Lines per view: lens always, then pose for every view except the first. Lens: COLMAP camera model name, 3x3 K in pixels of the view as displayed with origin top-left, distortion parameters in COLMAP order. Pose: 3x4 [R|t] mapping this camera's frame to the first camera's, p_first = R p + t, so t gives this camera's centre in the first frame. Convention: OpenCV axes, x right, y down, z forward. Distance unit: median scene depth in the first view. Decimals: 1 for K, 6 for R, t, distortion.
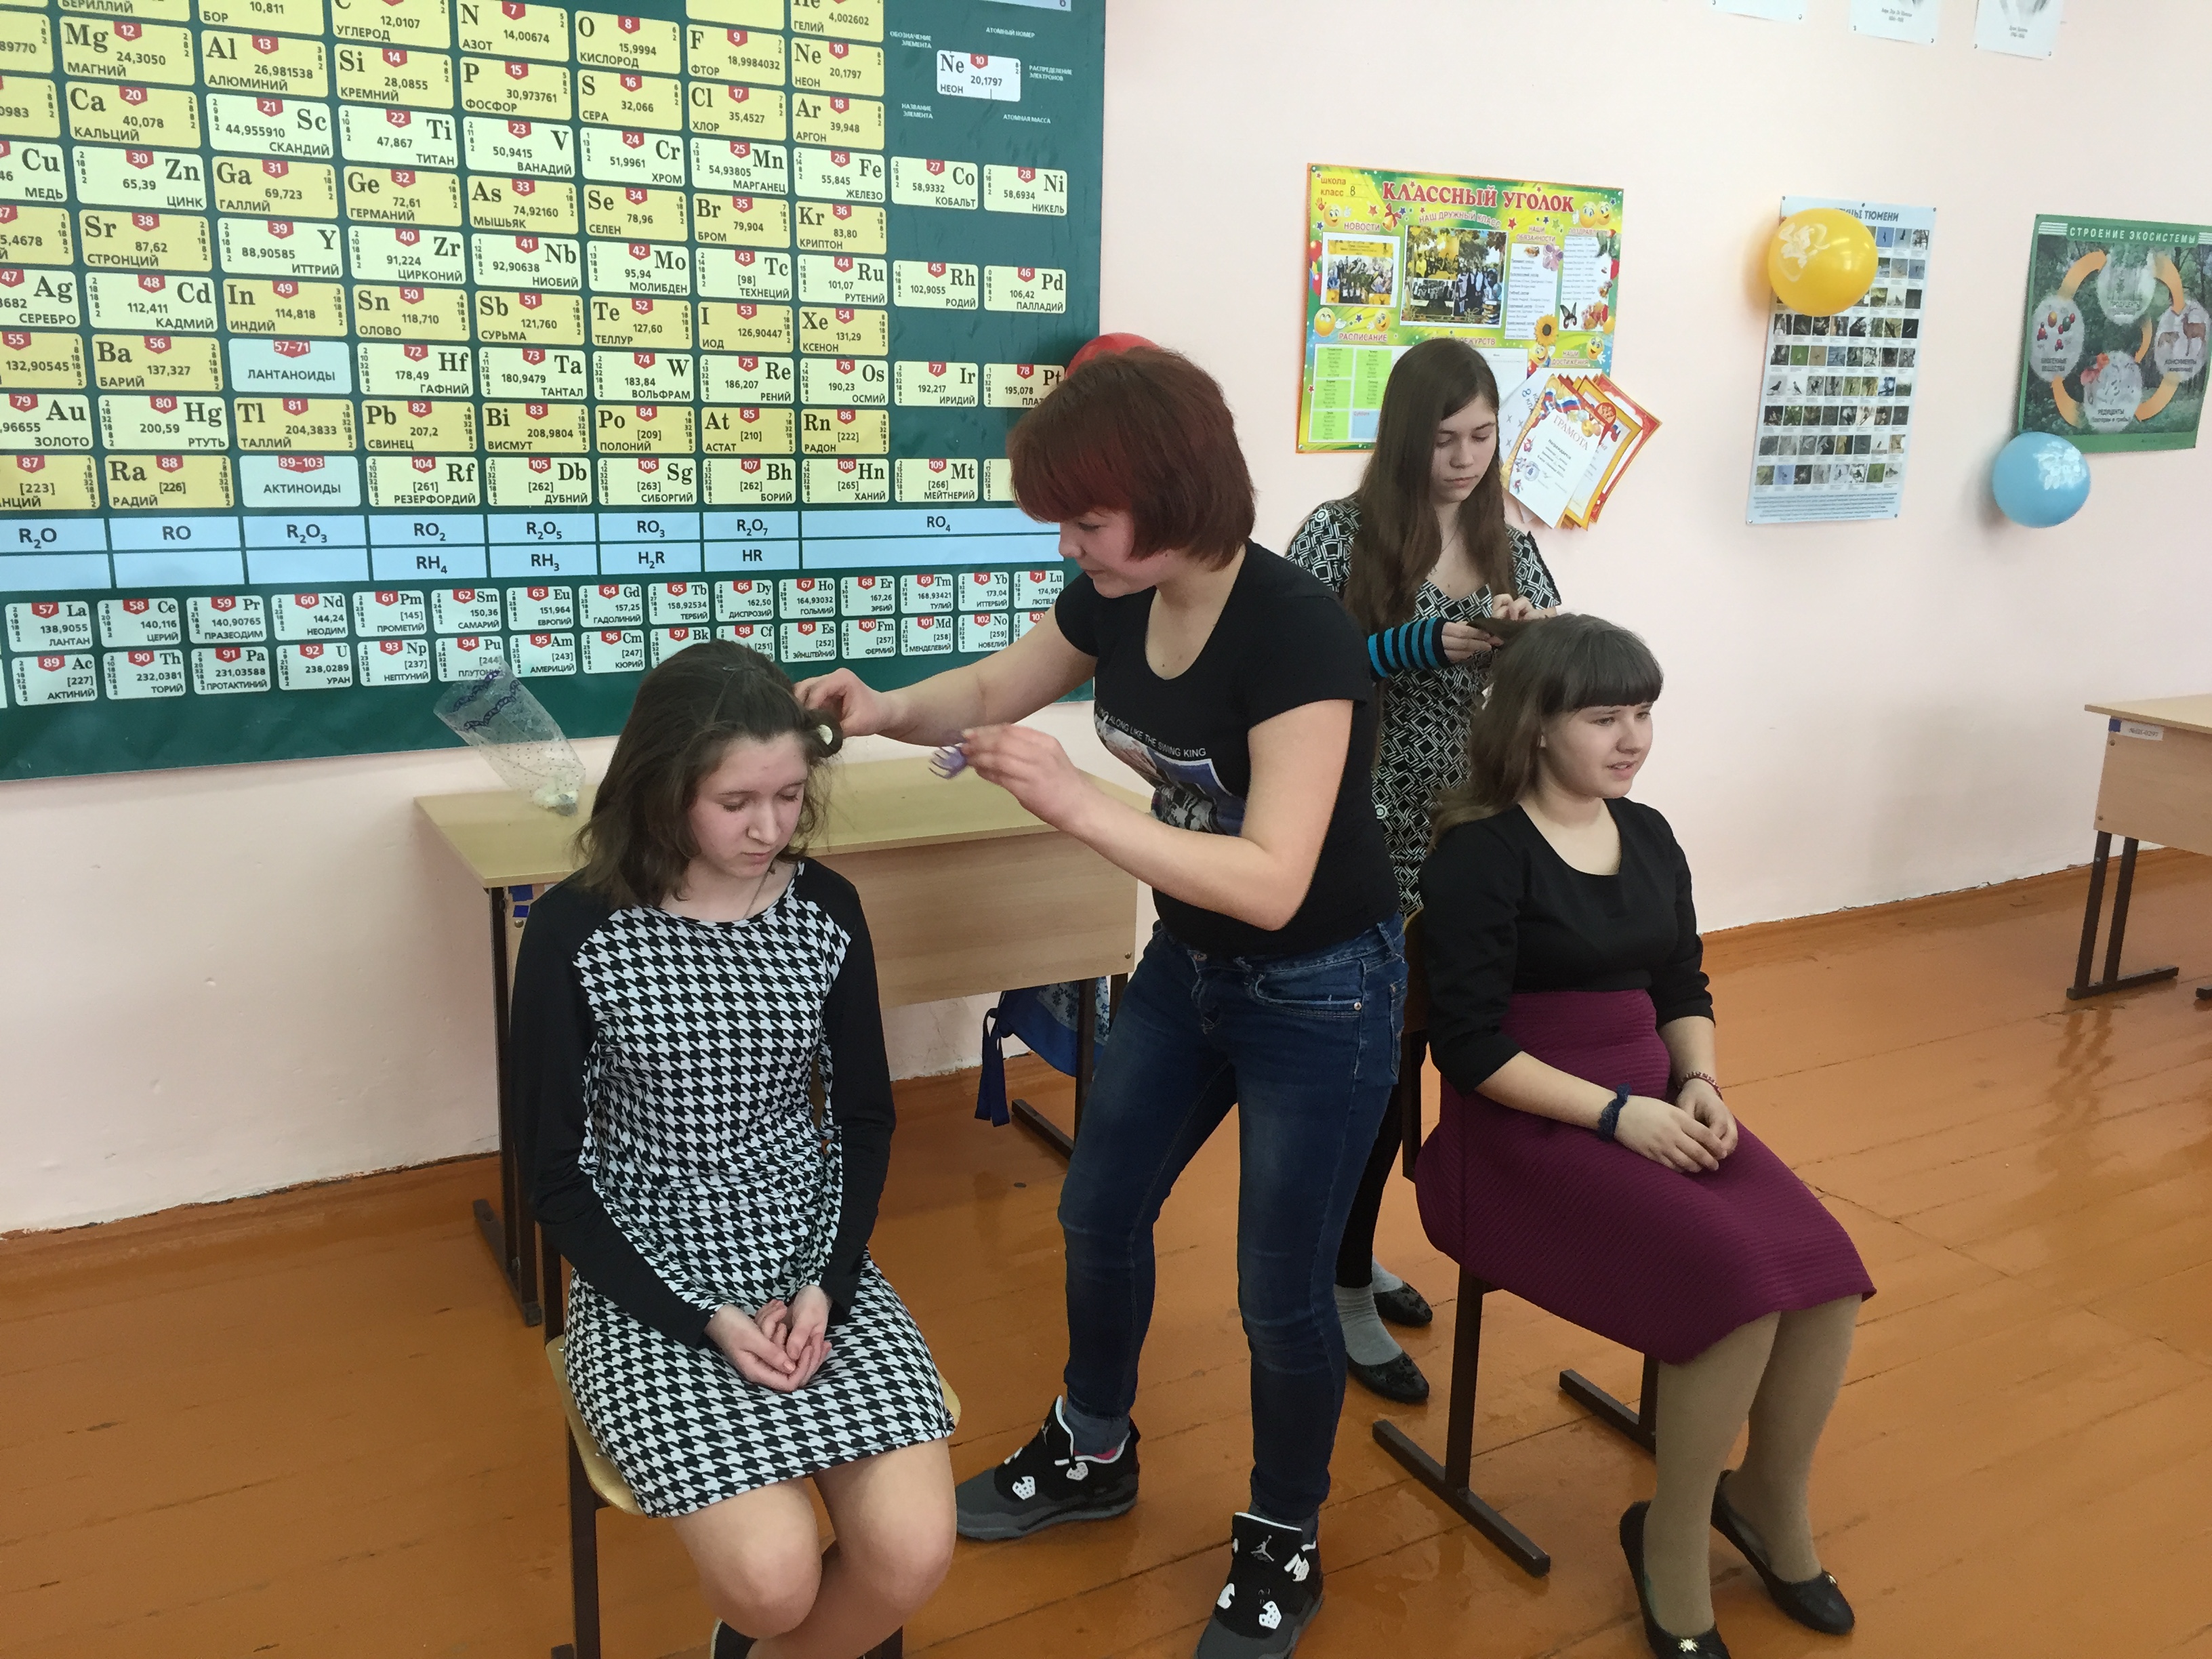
lens RADIAL K [[1851.0, 0, 1102.7], [0, 1851.0, 838.4], [0, 0, 1]] dist [0.091851, -0.125200]
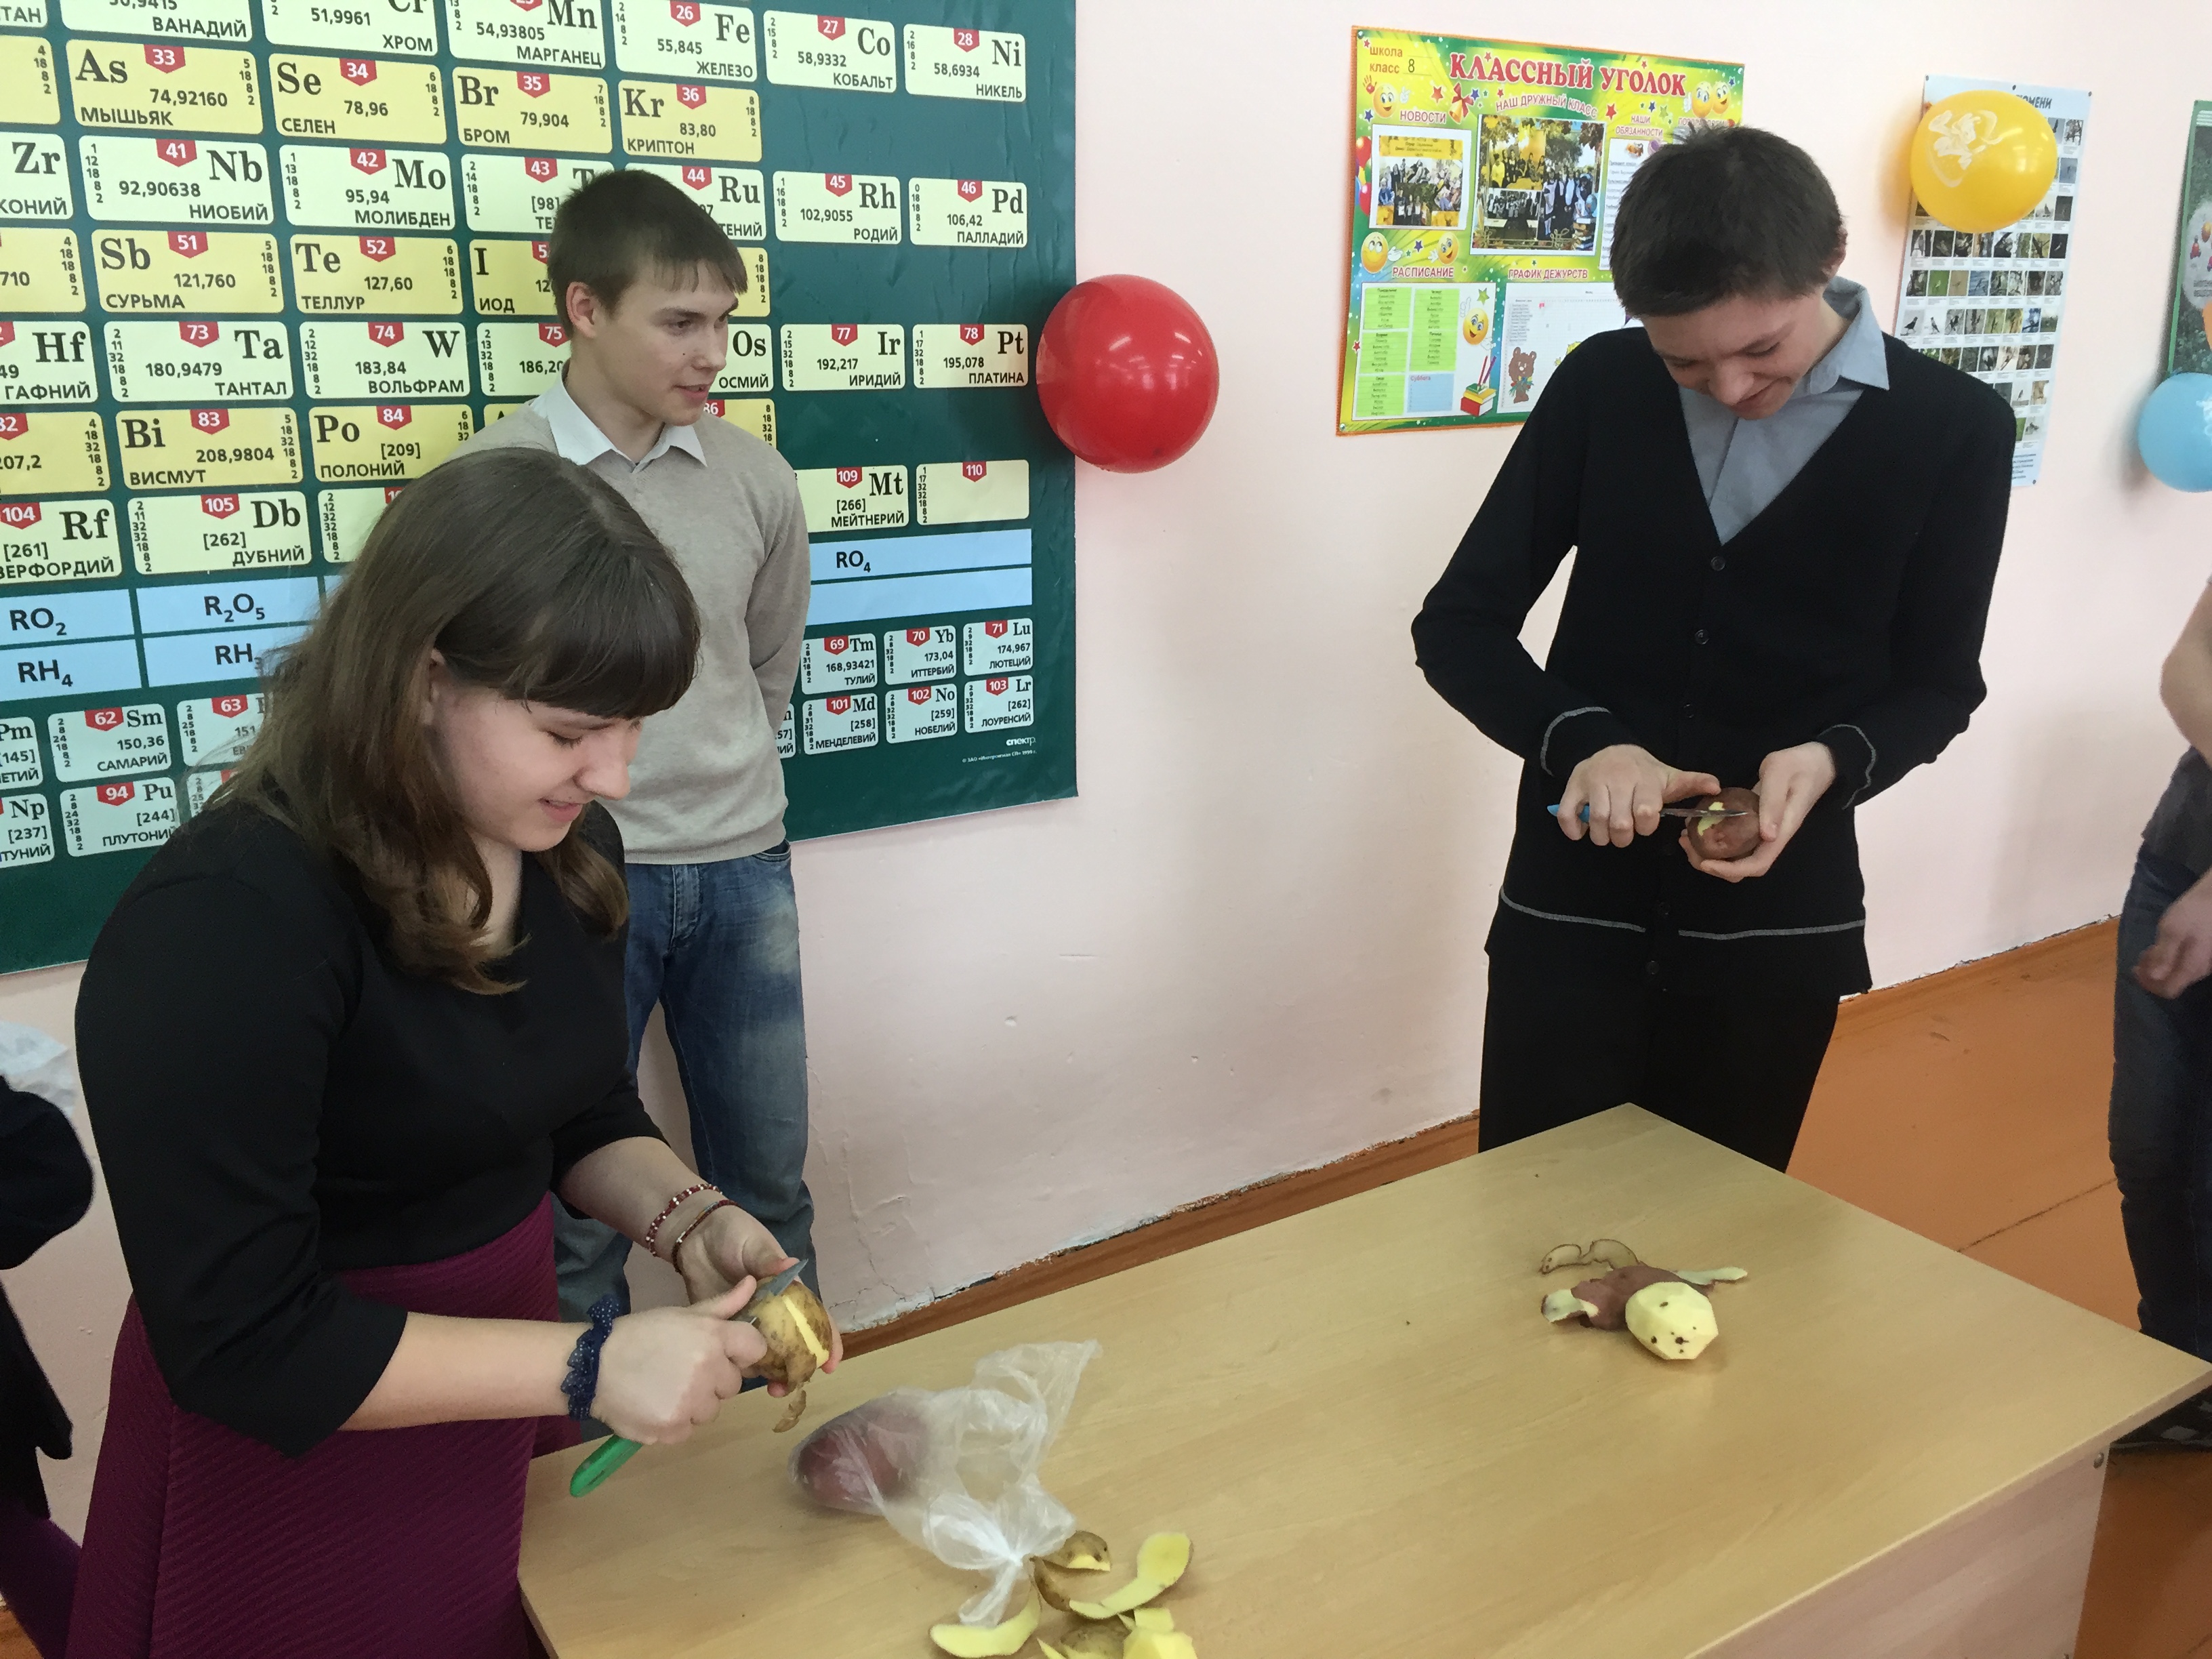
lens RADIAL K [[1866.1, 0, 1106.0], [0, 1866.1, 829.5], [0, 0, 1]] dist [0.091854, -0.124643]
pose [[0.996833, -0.034390, 0.071704, -0.048232], [0.031576, 0.998700, 0.040013, -0.095577], [-0.072986, -0.037622, 0.996623, 0.303218]]
